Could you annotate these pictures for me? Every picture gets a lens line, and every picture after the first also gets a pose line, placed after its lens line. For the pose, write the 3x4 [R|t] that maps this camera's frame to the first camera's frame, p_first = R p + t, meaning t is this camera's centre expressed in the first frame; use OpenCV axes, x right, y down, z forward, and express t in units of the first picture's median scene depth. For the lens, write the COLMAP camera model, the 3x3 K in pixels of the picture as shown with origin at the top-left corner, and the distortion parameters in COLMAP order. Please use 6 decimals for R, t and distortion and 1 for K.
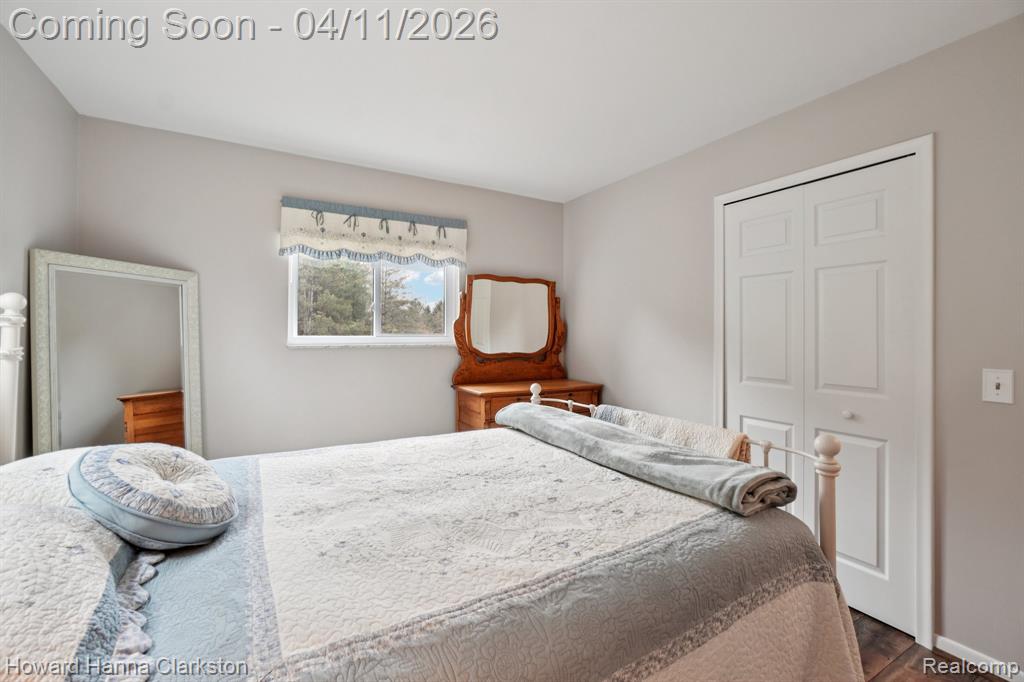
lens RADIAL K [[443.5, 0, 513.3], [0, 443.5, 335.5], [0, 0, 1]] dist [-0.006817, 0.002682]
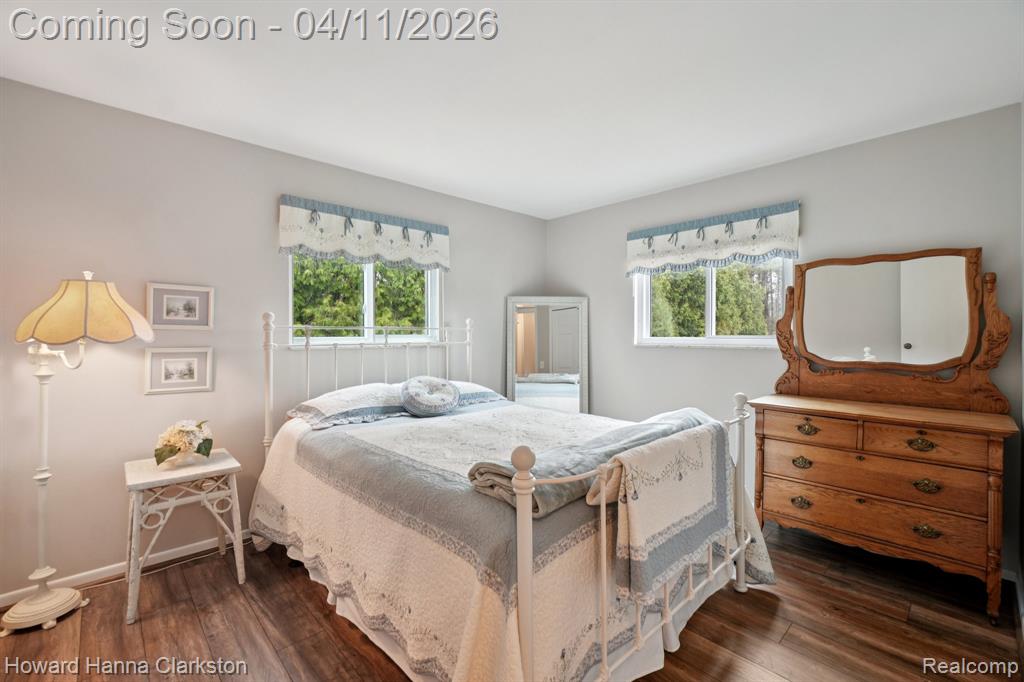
lens RADIAL K [[443.5, 0, 513.4], [0, 443.5, 338.6], [0, 0, 1]] dist [-0.006817, 0.002682]
pose [[0.233166, 0.005496, -0.972422, 0.607022], [-0.006290, 0.999972, 0.004144, 0.001938], [0.972417, 0.005150, 0.233193, 0.296491]]
